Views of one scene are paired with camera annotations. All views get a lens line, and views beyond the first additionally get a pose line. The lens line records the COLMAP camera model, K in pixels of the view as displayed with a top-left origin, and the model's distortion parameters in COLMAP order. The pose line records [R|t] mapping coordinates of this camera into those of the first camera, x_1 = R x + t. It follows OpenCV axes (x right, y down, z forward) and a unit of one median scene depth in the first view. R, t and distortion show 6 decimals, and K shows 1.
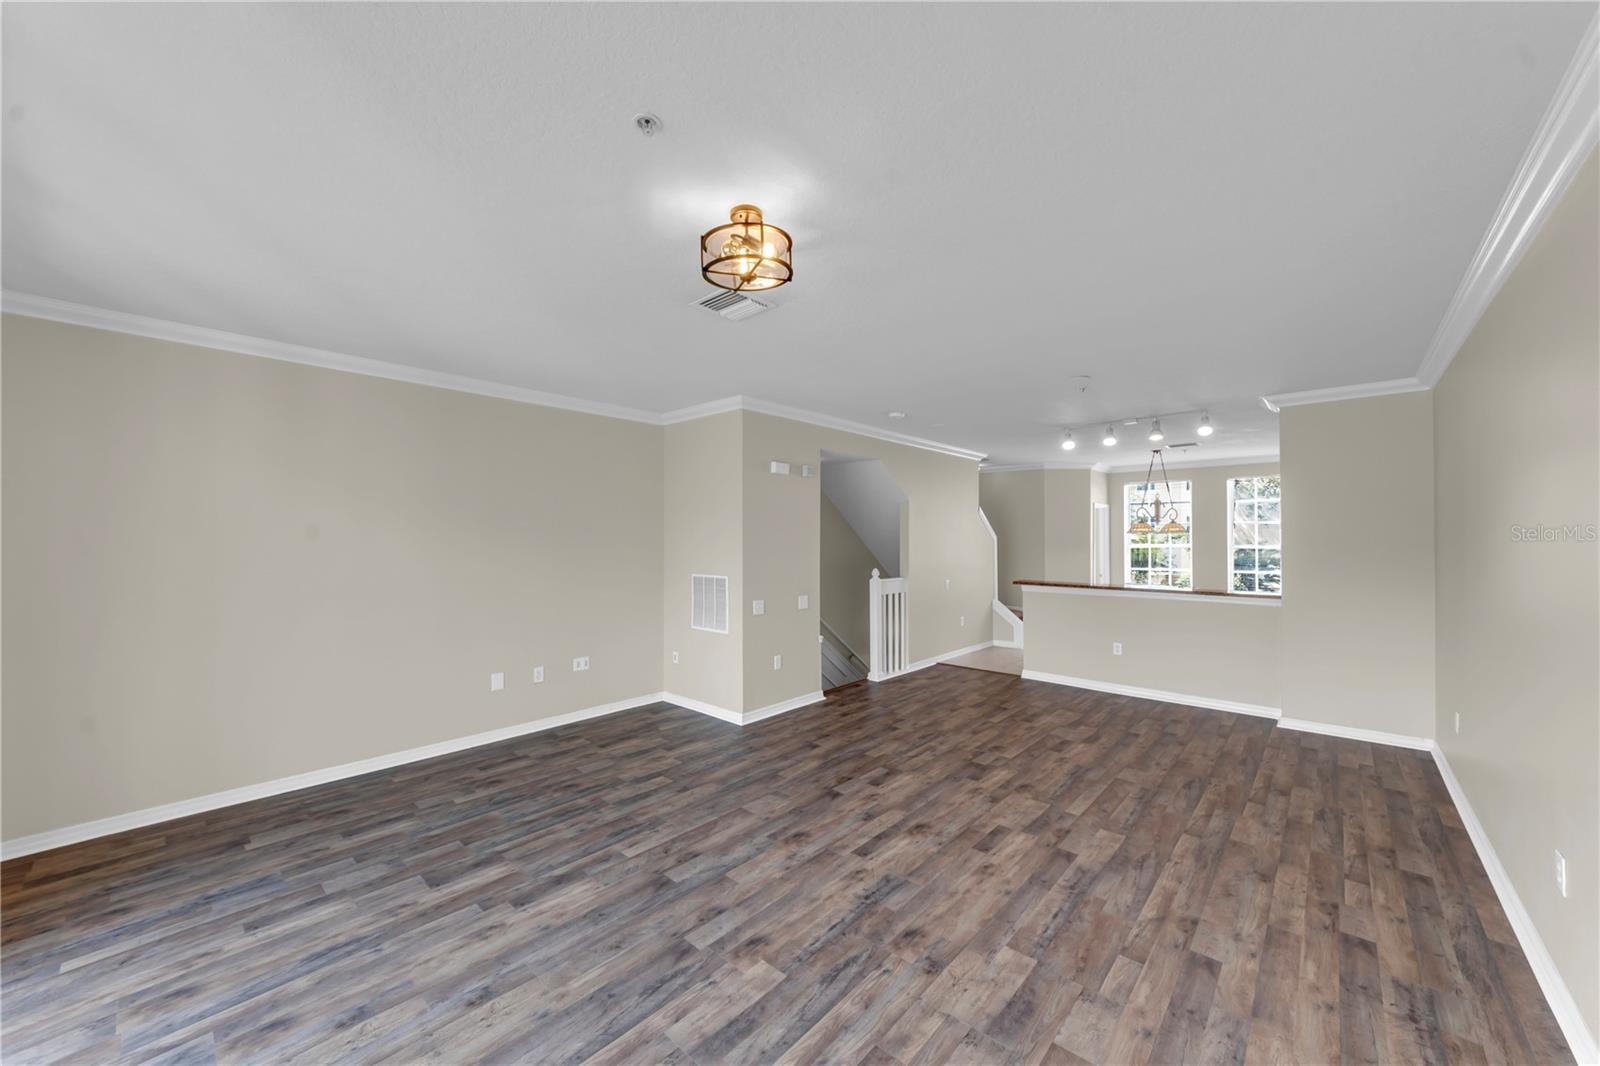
lens RADIAL K [[588.7, 0, 791.1], [0, 588.7, 531.7], [0, 0, 1]] dist [0.001758, -0.000010]
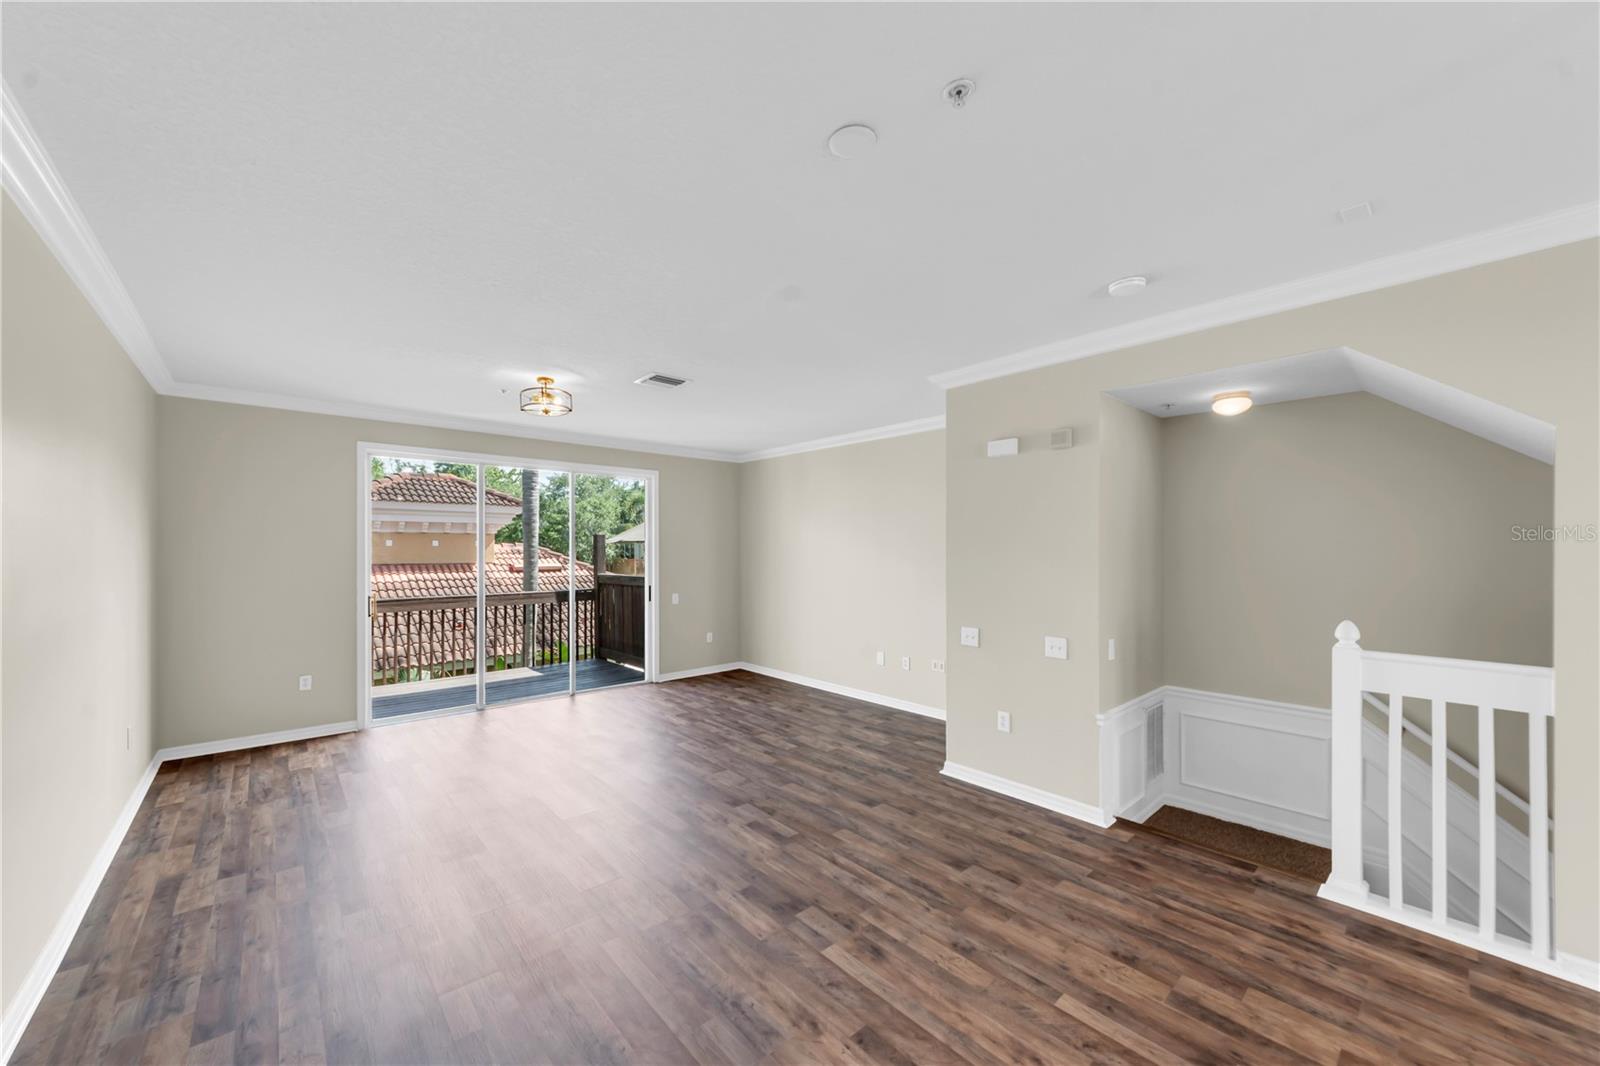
lens RADIAL K [[613.4, 0, 787.5], [0, 613.4, 528.1], [0, 0, 1]] dist [0.001750, -0.000144]
pose [[-0.121795, -0.034174, -0.991967, 0.983780], [0.009041, 0.999327, -0.035538, 0.014872], [0.992514, -0.013297, -0.121404, 1.079939]]
